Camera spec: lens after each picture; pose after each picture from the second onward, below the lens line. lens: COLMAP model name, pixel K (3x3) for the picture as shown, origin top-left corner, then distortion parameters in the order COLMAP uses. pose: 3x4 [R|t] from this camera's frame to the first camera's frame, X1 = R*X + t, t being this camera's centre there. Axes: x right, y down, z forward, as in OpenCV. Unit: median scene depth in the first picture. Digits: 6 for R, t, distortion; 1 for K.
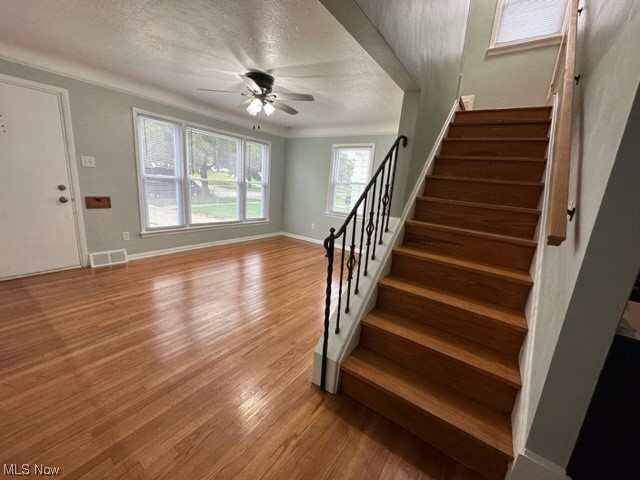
lens RADIAL K [[254.9, 0, 320.5], [0, 254.9, 237.3], [0, 0, 1]] dist [-0.001858, 0.000729]
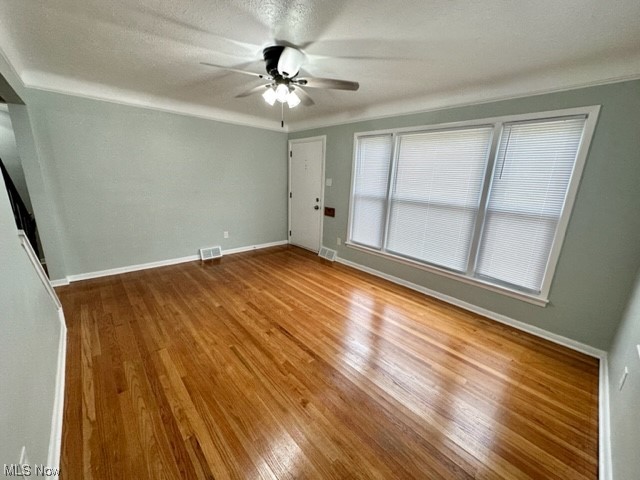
lens RADIAL K [[254.9, 0, 320.1], [0, 254.9, 239.0], [0, 0, 1]] dist [-0.001858, 0.000729]
pose [[-0.211733, 0.149173, -0.965876, 0.498631], [-0.262168, 0.943393, 0.203171, -0.278033], [0.941508, 0.296240, -0.160639, 1.279476]]
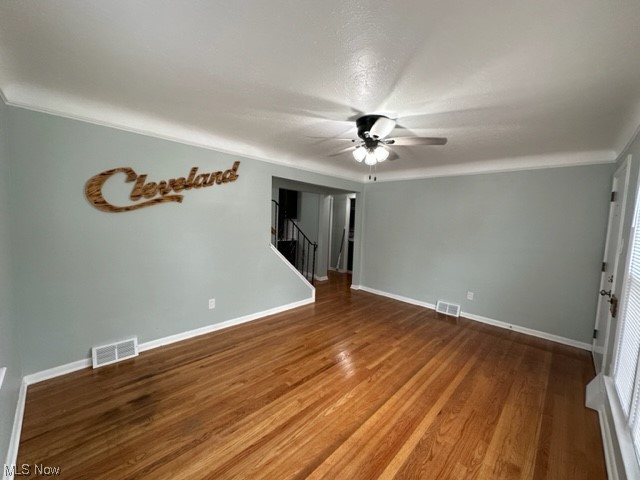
lens RADIAL K [[254.9, 0, 319.7], [0, 254.9, 240.9], [0, 0, 1]] dist [-0.001858, 0.000729]
pose [[-0.980954, -0.131257, 0.143182, -0.209849], [-0.081267, 0.946854, 0.311229, -0.459859], [-0.176424, 0.293665, -0.939487, 1.784809]]
